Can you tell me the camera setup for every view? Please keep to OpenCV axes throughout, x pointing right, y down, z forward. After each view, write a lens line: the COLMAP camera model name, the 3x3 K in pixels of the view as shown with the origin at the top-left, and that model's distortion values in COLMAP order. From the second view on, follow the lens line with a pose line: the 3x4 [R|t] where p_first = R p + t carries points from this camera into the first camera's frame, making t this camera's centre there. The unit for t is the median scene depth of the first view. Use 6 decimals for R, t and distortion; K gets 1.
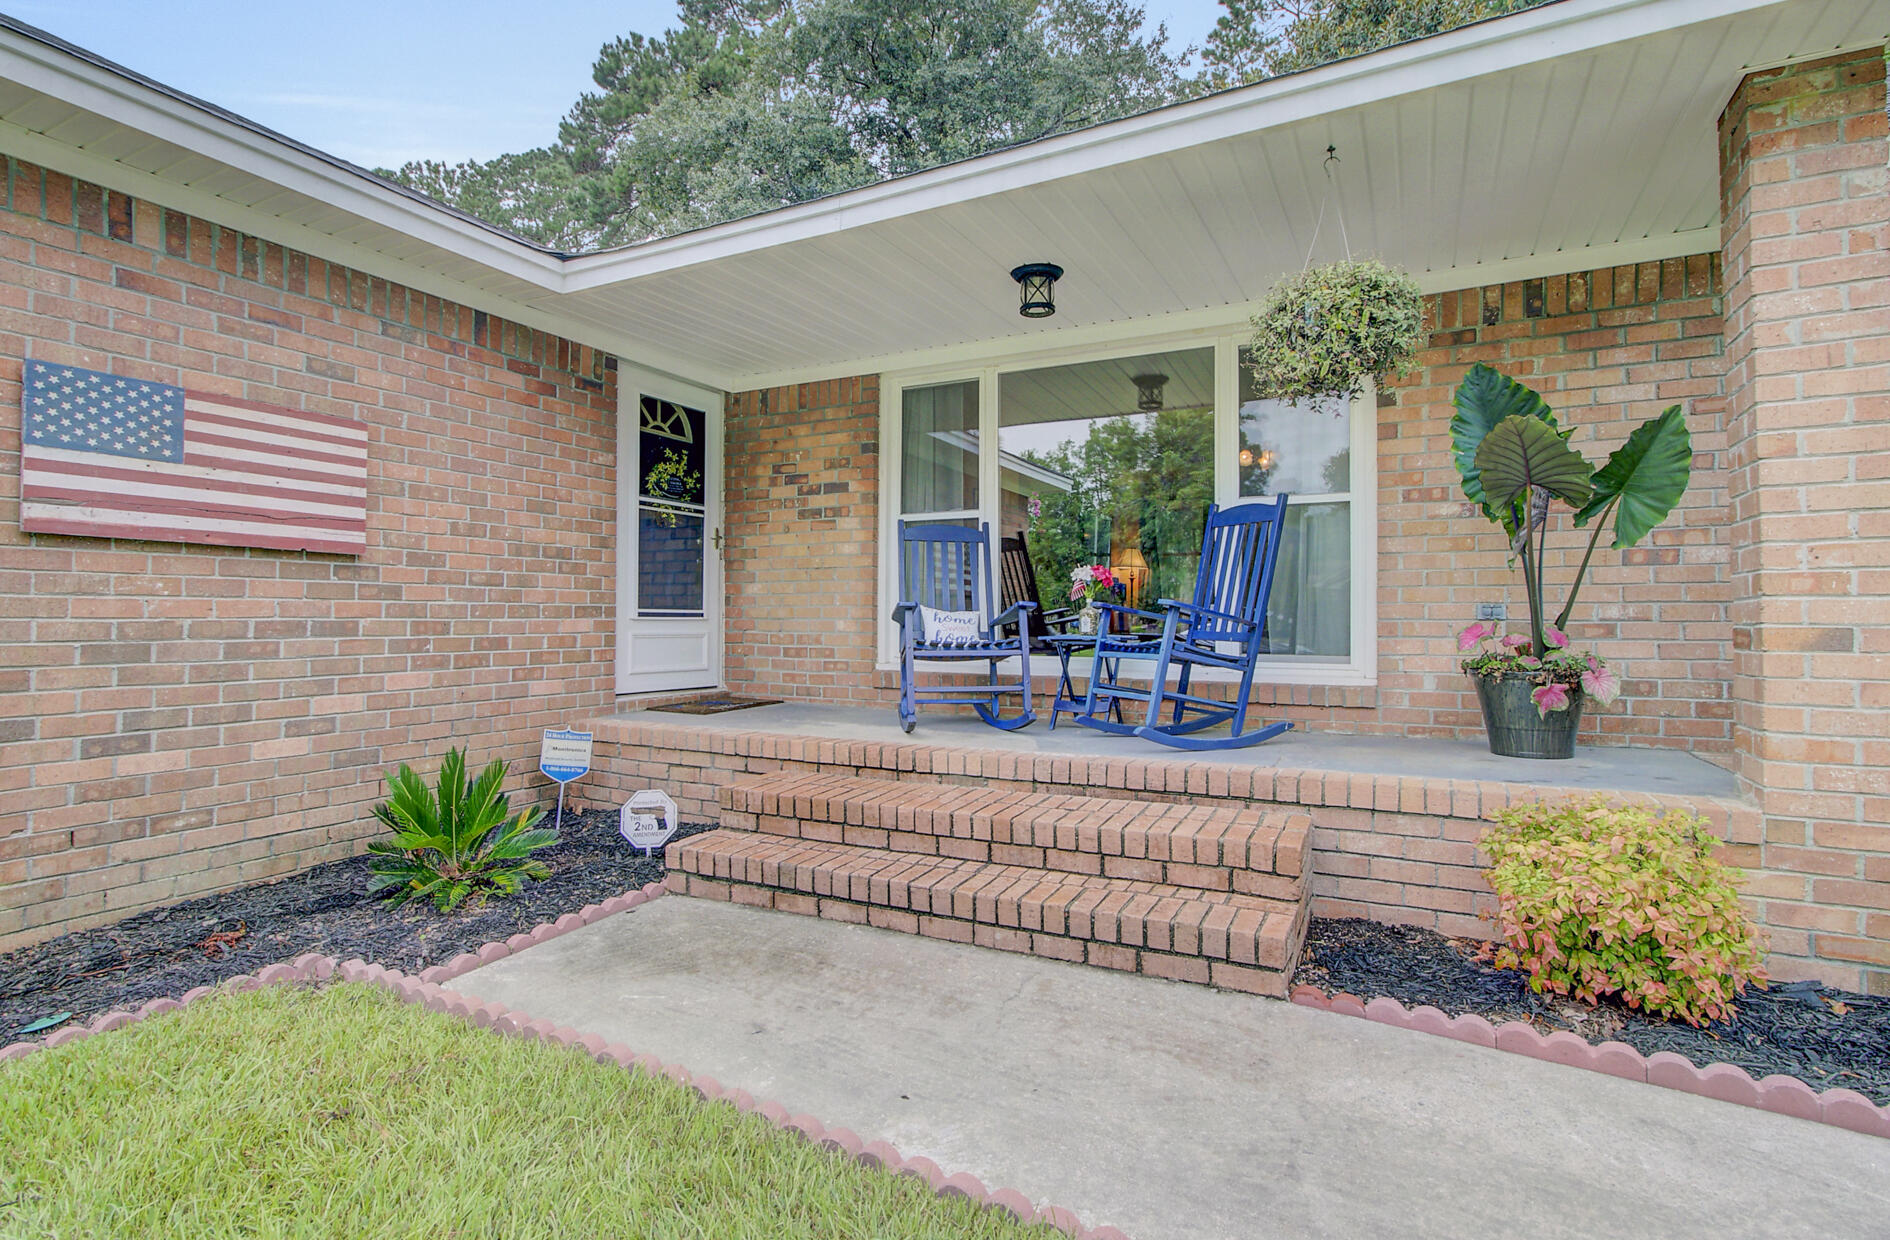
lens RADIAL K [[882.4, 0, 945.0], [0, 882.4, 620.0], [0, 0, 1]] dist [-0.000885, 0.000144]
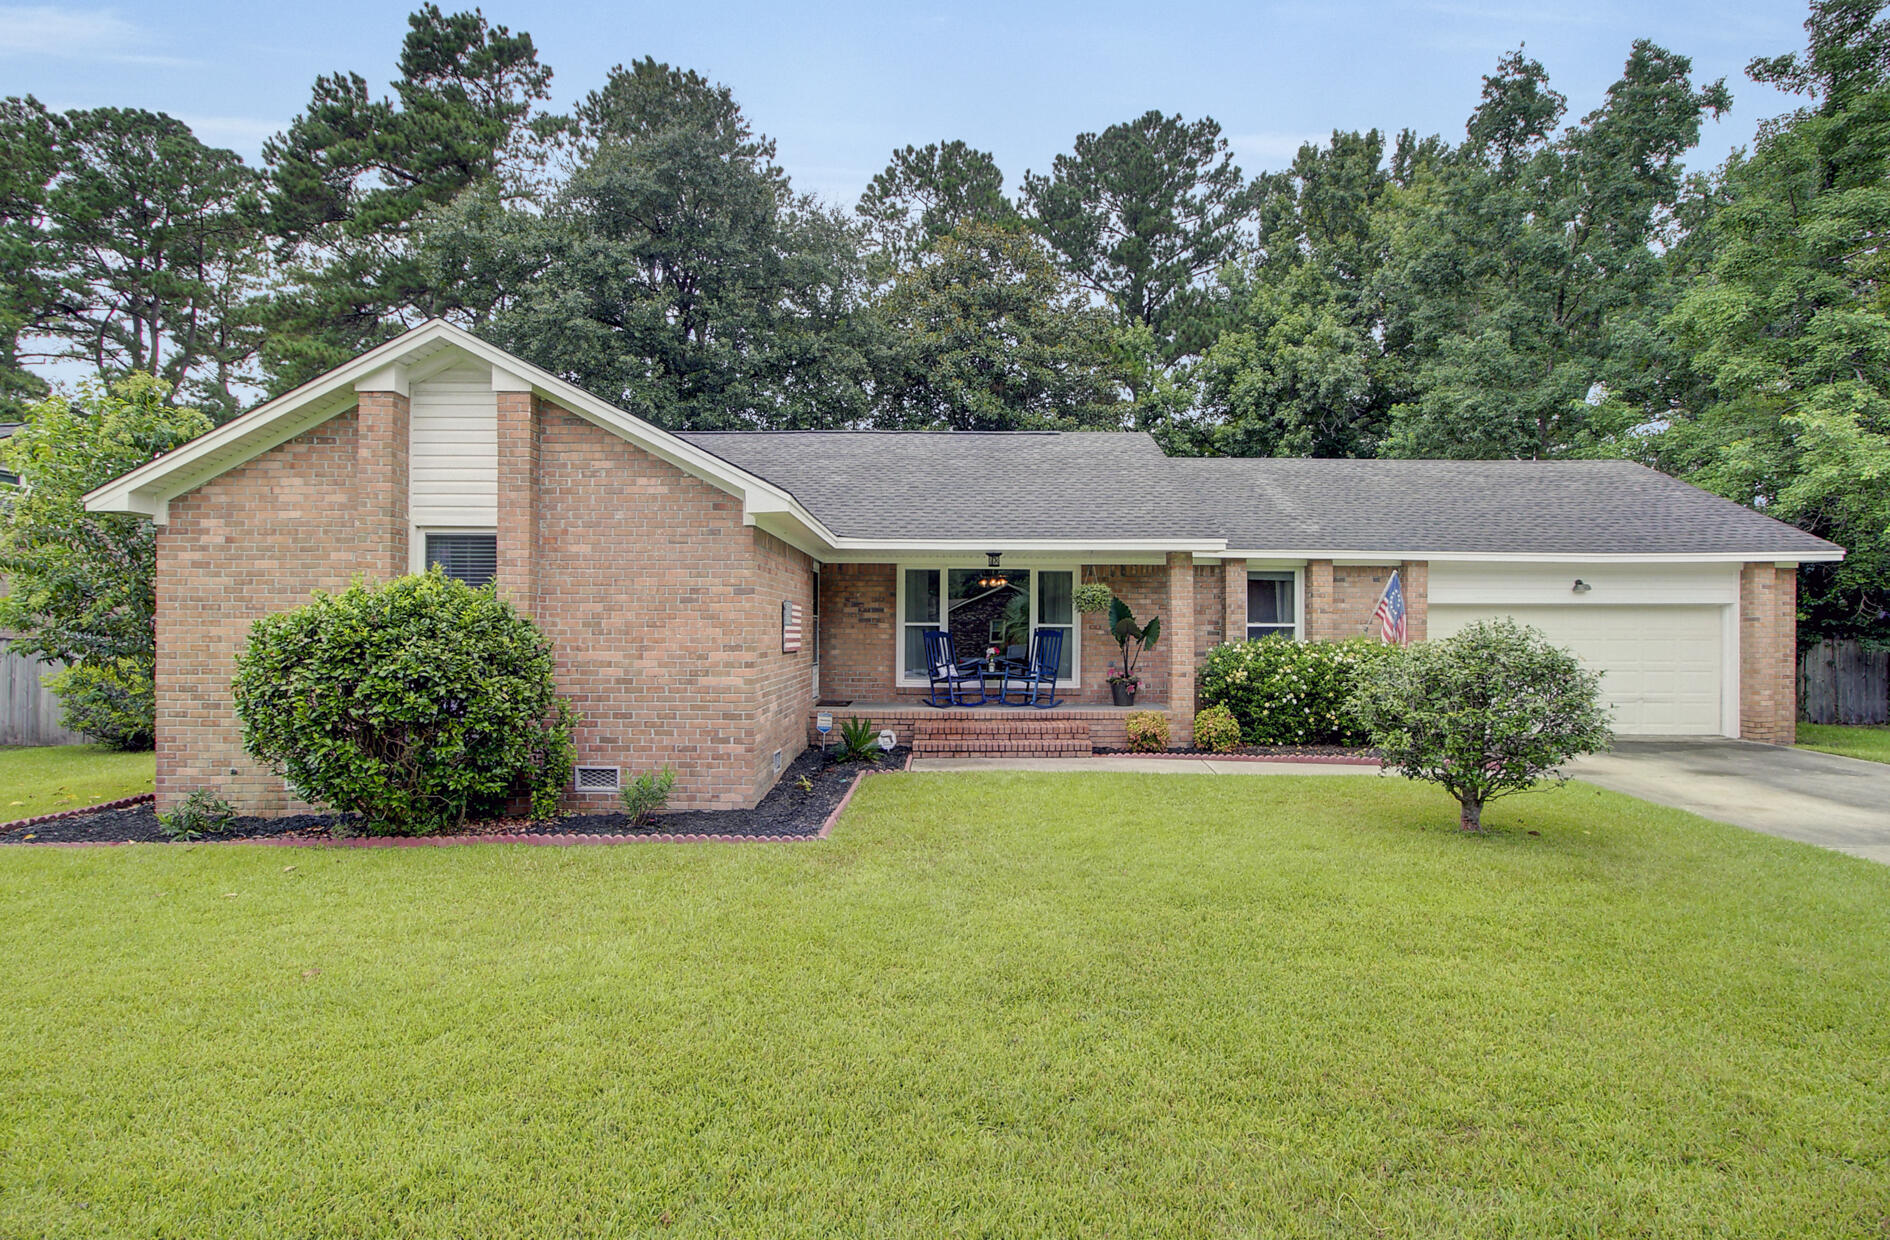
lens RADIAL K [[1006.8, 0, 945.0], [0, 1006.8, 620.0], [0, 0, 1]] dist [-0.005009, 0.000727]
pose [[0.873869, 0.007961, 0.486096, -1.327210], [-0.006165, 0.999967, -0.005294, -0.114343], [-0.486122, 0.001629, 0.873889, -1.498863]]
